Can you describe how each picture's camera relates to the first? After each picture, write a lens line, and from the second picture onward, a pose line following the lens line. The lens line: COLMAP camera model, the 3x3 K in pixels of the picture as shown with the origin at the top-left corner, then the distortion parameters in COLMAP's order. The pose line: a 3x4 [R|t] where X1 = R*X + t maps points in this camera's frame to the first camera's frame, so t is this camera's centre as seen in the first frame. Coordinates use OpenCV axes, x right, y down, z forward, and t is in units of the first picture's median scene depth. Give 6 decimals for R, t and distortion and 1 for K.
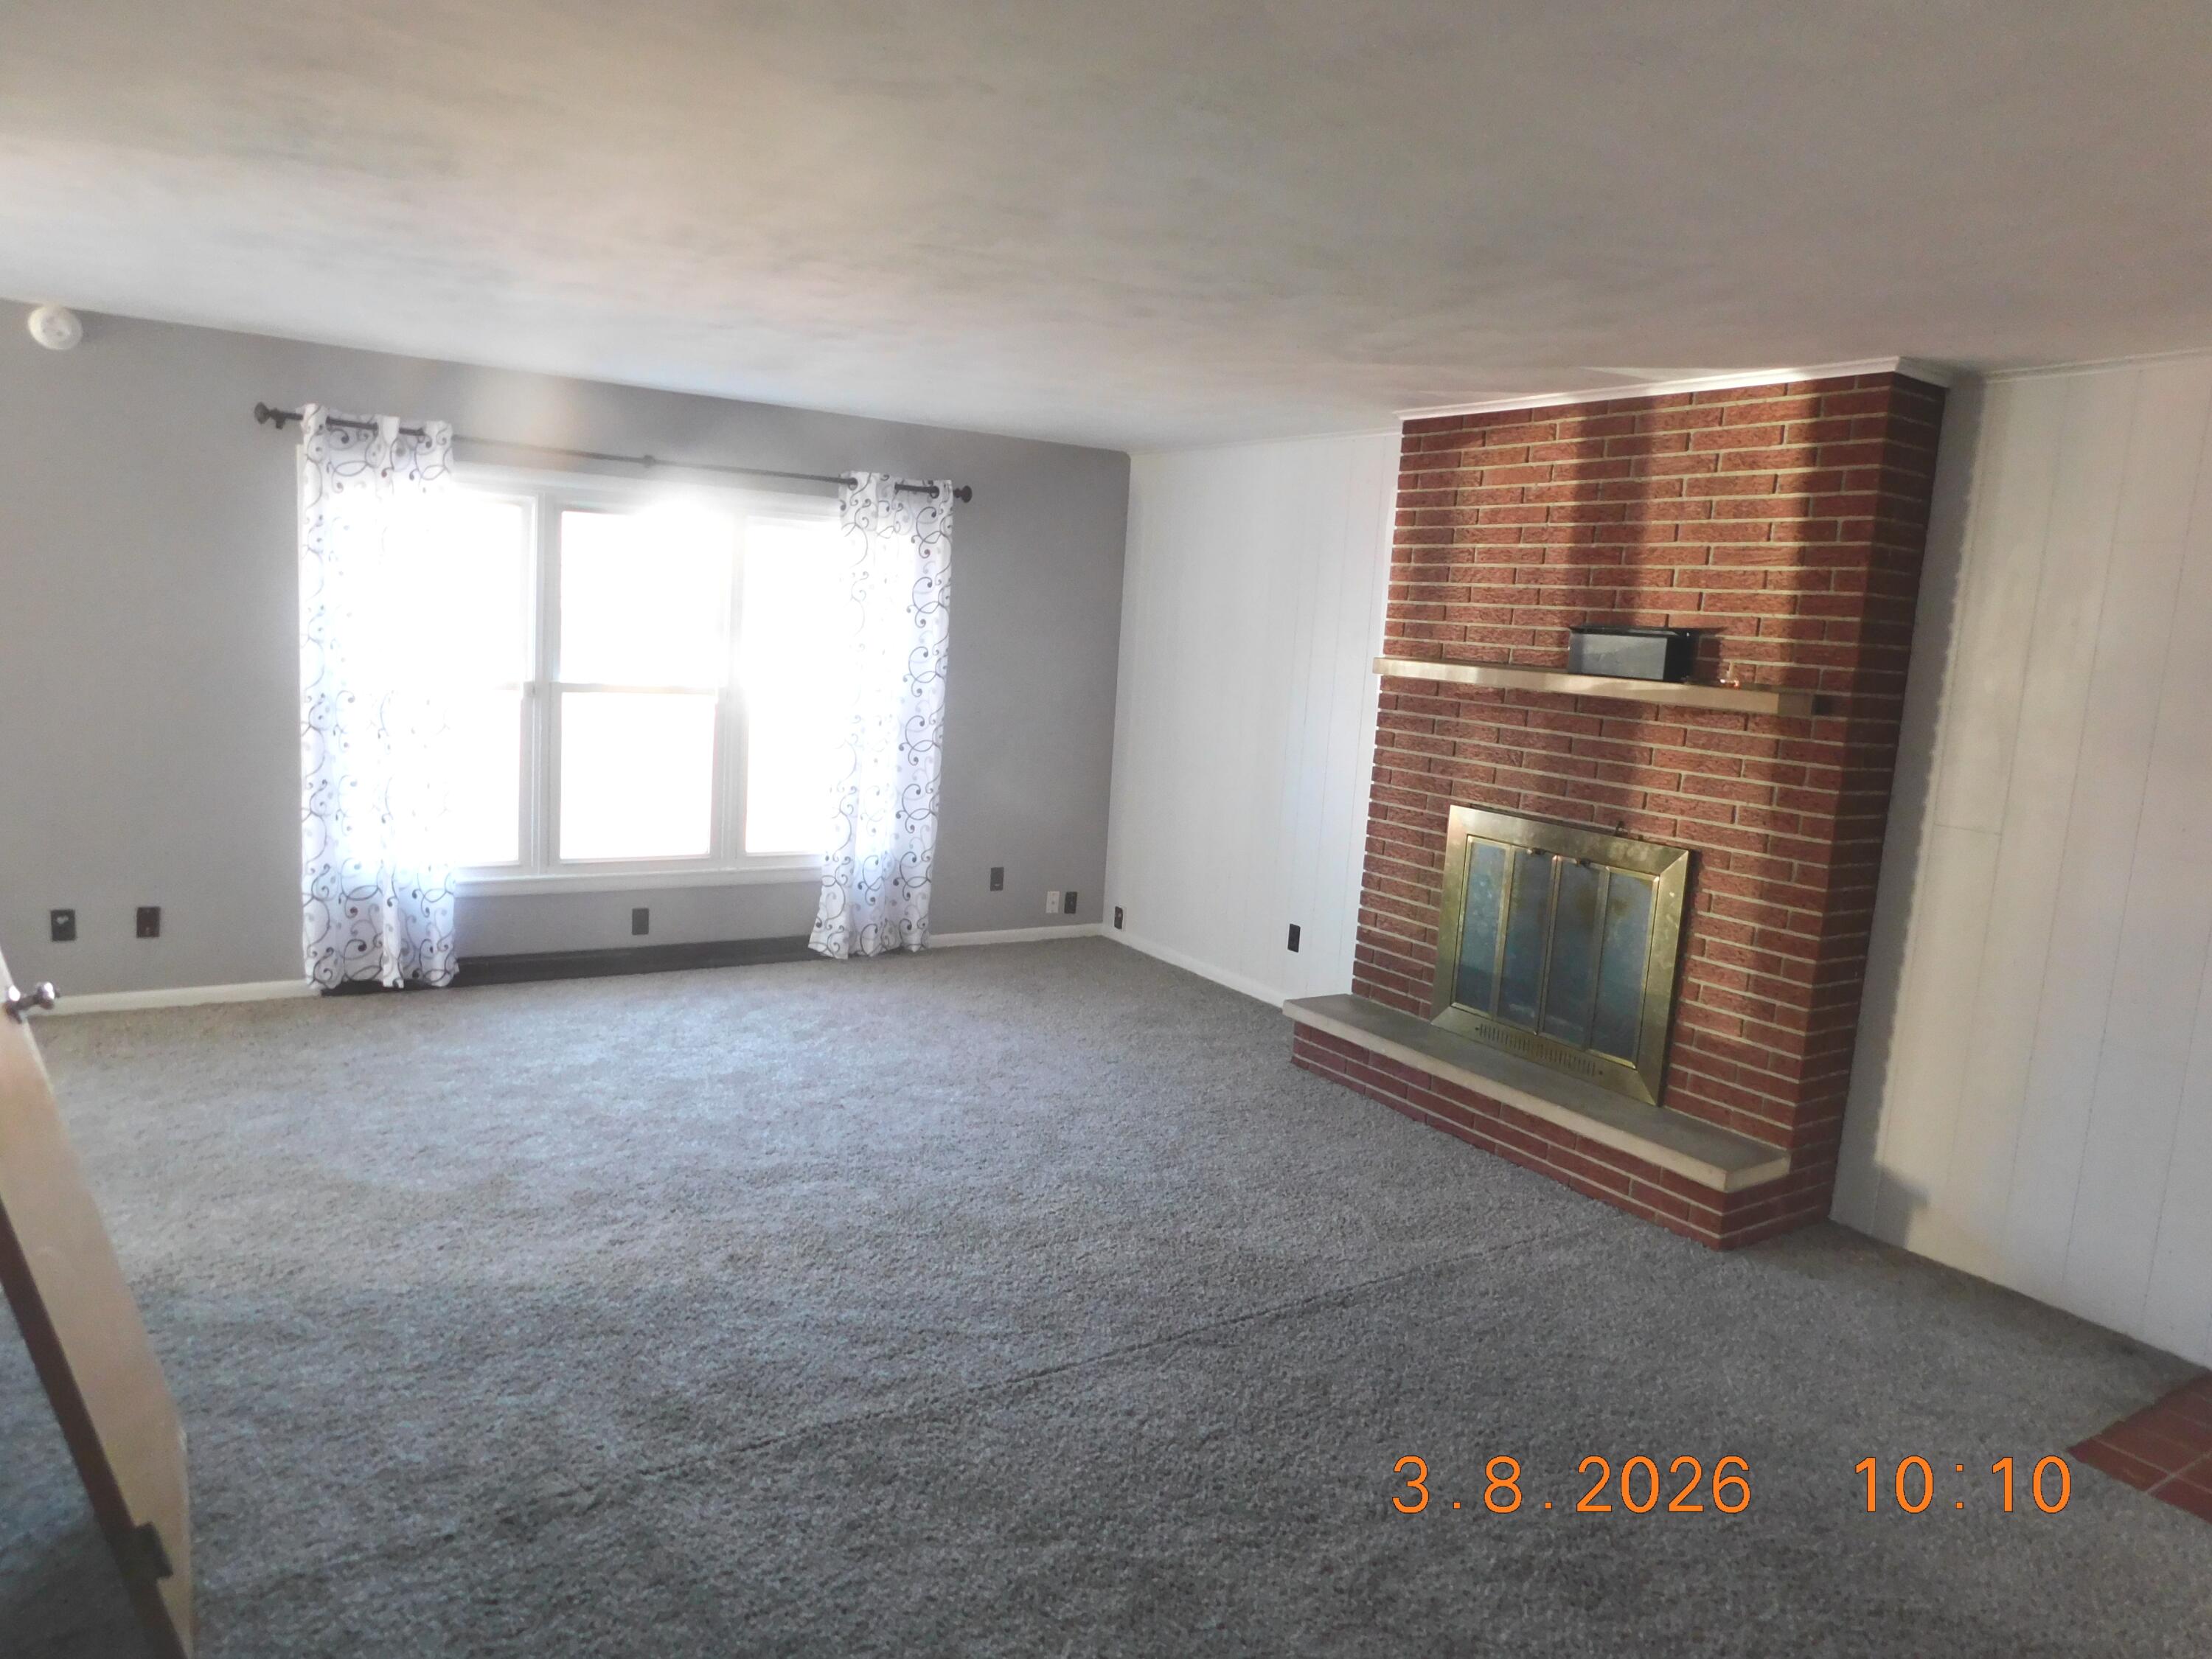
lens RADIAL K [[1463.9, 0, 1113.9], [0, 1463.9, 823.3], [0, 0, 1]] dist [-0.059760, 0.059892]
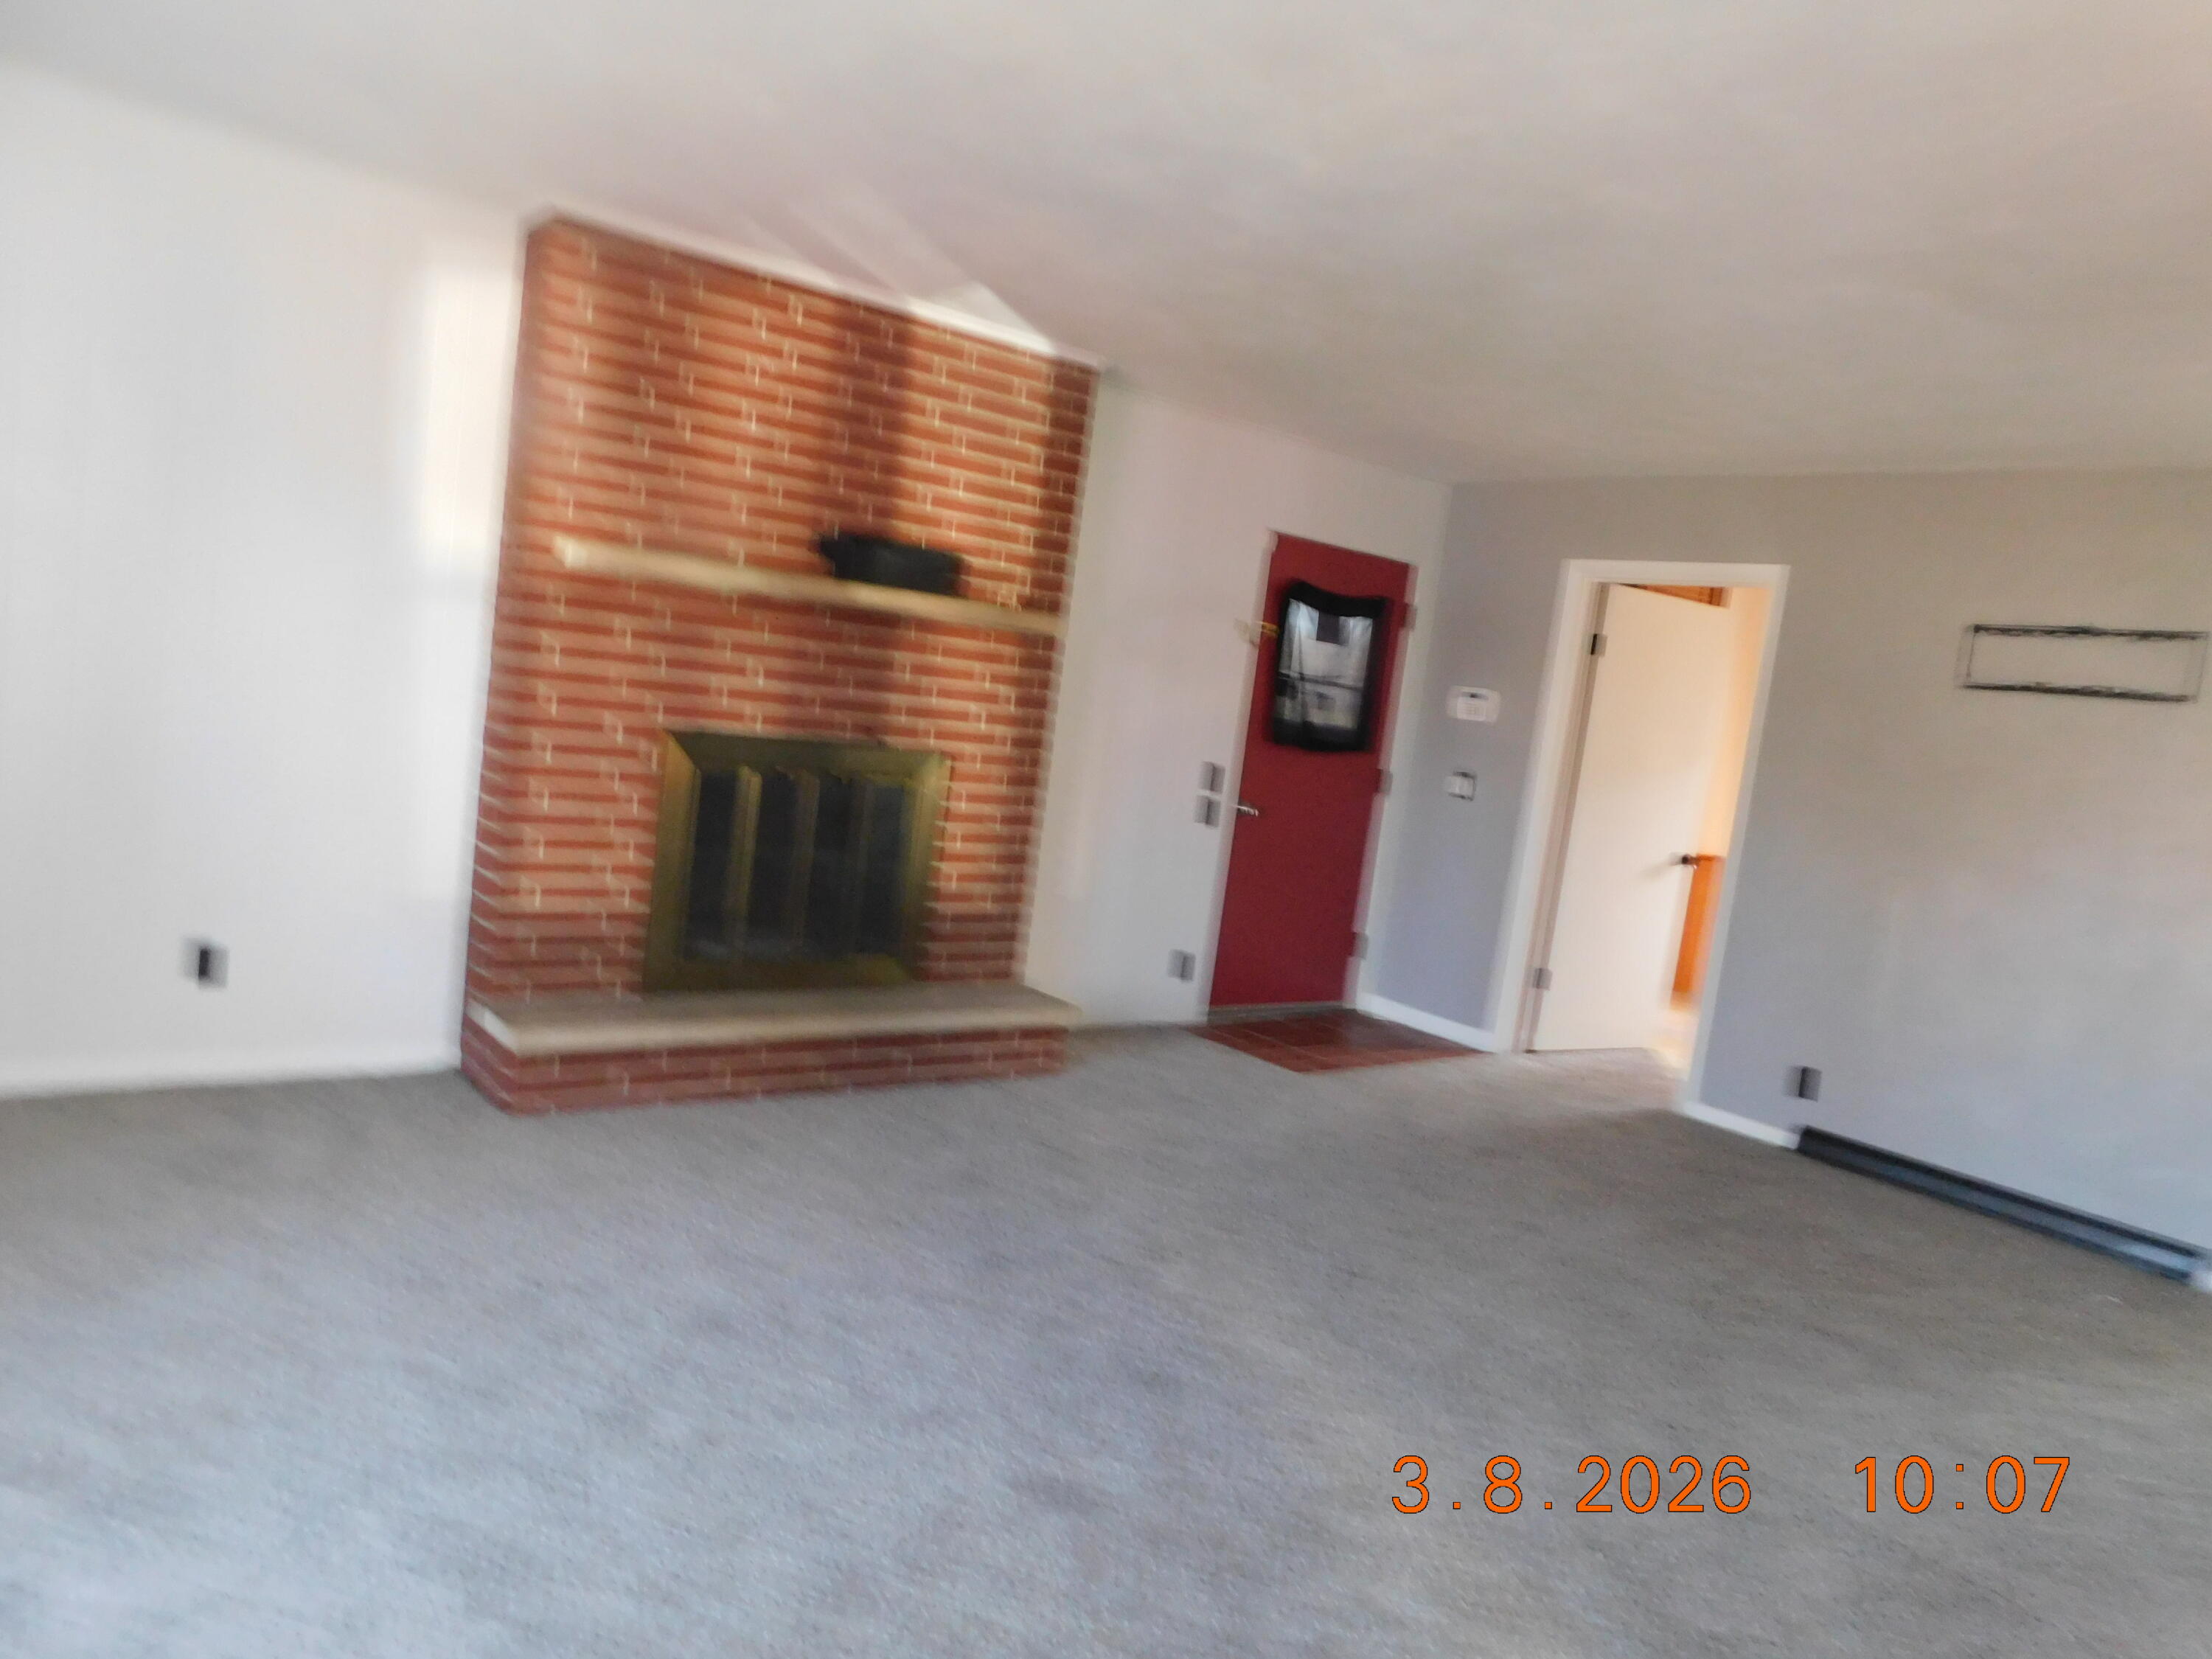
lens RADIAL K [[1463.9, 0, 1113.9], [0, 1463.9, 823.3], [0, 0, 1]] dist [-0.059760, 0.059892]
pose [[-0.095842, -0.155003, 0.983254, -0.677311], [0.016790, 0.987409, 0.157294, -0.094693], [-0.995255, 0.031584, -0.092033, 0.920441]]
